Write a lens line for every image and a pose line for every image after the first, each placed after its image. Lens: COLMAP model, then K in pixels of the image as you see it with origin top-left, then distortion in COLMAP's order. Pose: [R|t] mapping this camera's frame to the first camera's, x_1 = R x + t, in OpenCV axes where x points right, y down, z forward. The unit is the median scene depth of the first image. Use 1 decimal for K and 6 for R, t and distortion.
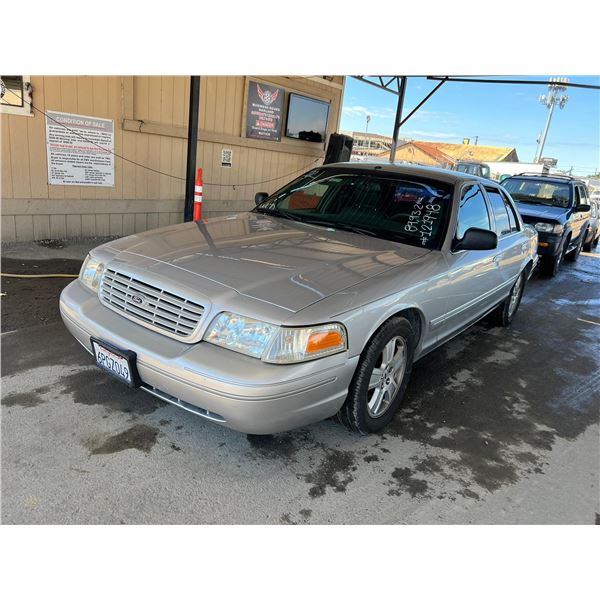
lens RADIAL K [[455.1, 0, 297.5], [0, 455.1, 298.2], [0, 0, 1]] dist [0.028491, -0.030651]
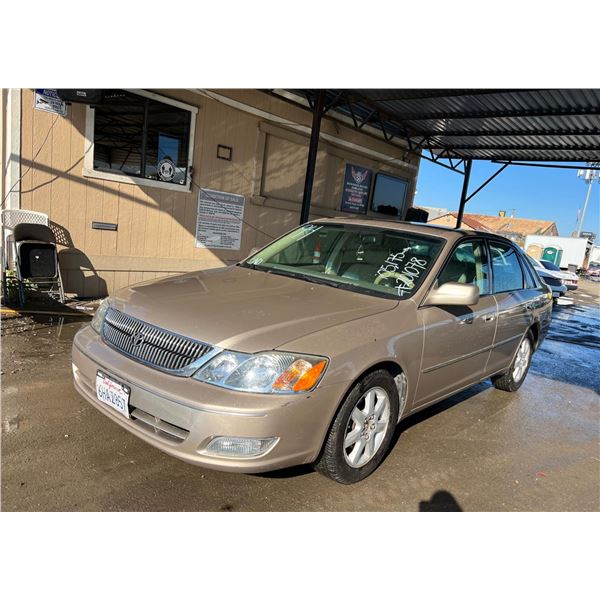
lens RADIAL K [[476.9, 0, 316.2], [0, 476.9, 326.4], [0, 0, 1]] dist [0.029594, -0.022901]
pose [[0.999553, 0.025677, -0.015292, -0.151256], [-0.026957, 0.995537, -0.090444, 0.047661], [0.012901, 0.090816, 0.995784, -0.171206]]
